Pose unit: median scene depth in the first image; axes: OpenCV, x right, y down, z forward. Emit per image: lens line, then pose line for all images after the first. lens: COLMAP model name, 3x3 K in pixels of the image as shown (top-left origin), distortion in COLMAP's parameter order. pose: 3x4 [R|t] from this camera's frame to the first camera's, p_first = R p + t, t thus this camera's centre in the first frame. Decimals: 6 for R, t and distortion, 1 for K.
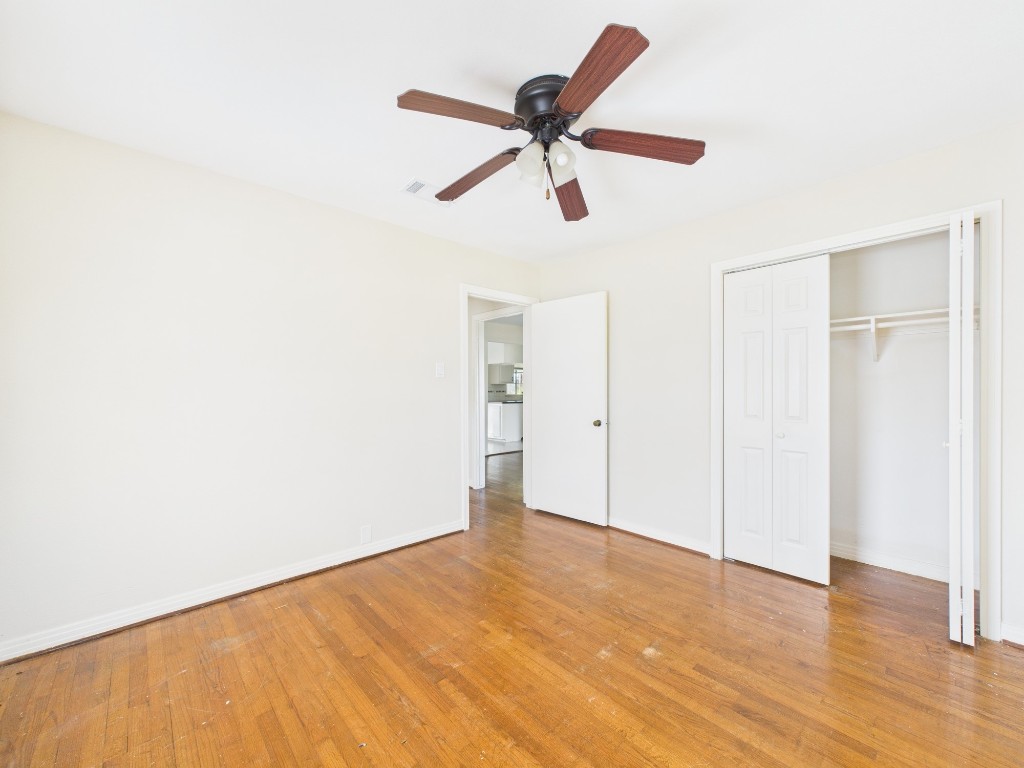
lens RADIAL K [[410.7, 0, 512.8], [0, 410.7, 389.4], [0, 0, 1]] dist [-0.000642, -0.000052]
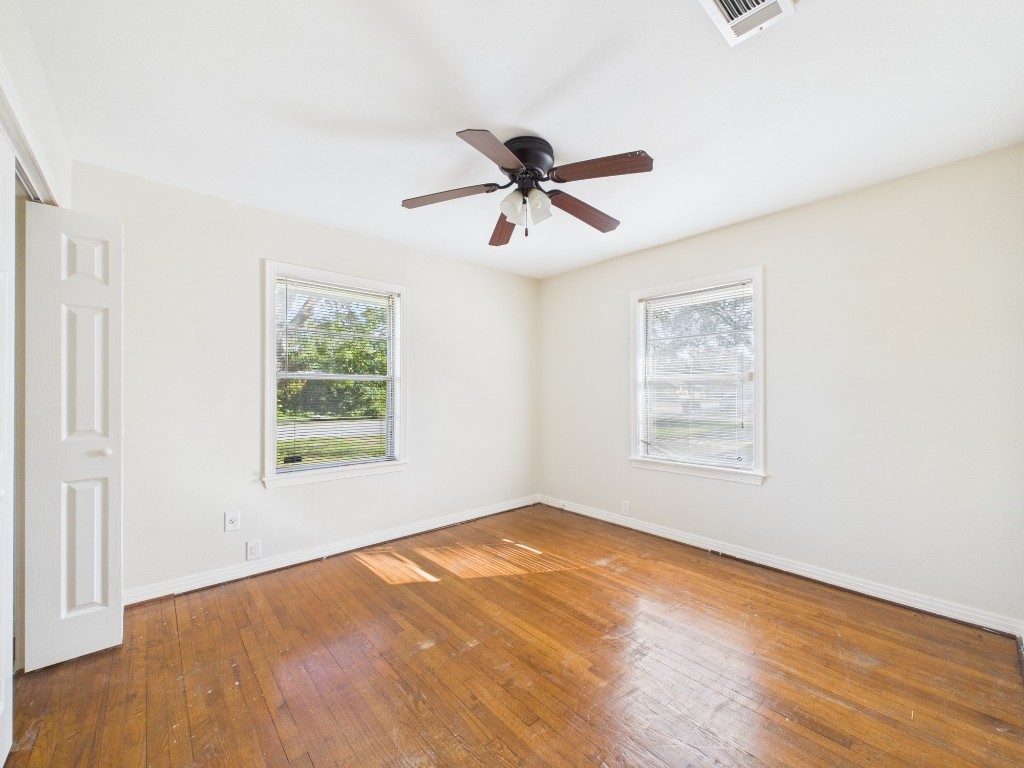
lens RADIAL K [[410.7, 0, 512.8], [0, 410.7, 389.4], [0, 0, 1]] dist [-0.000642, -0.000052]
pose [[-0.999818, 0.002743, 0.018897, 0.094534], [0.002633, 0.999980, -0.005807, -0.003931], [-0.018913, -0.005756, -0.999805, 2.044341]]
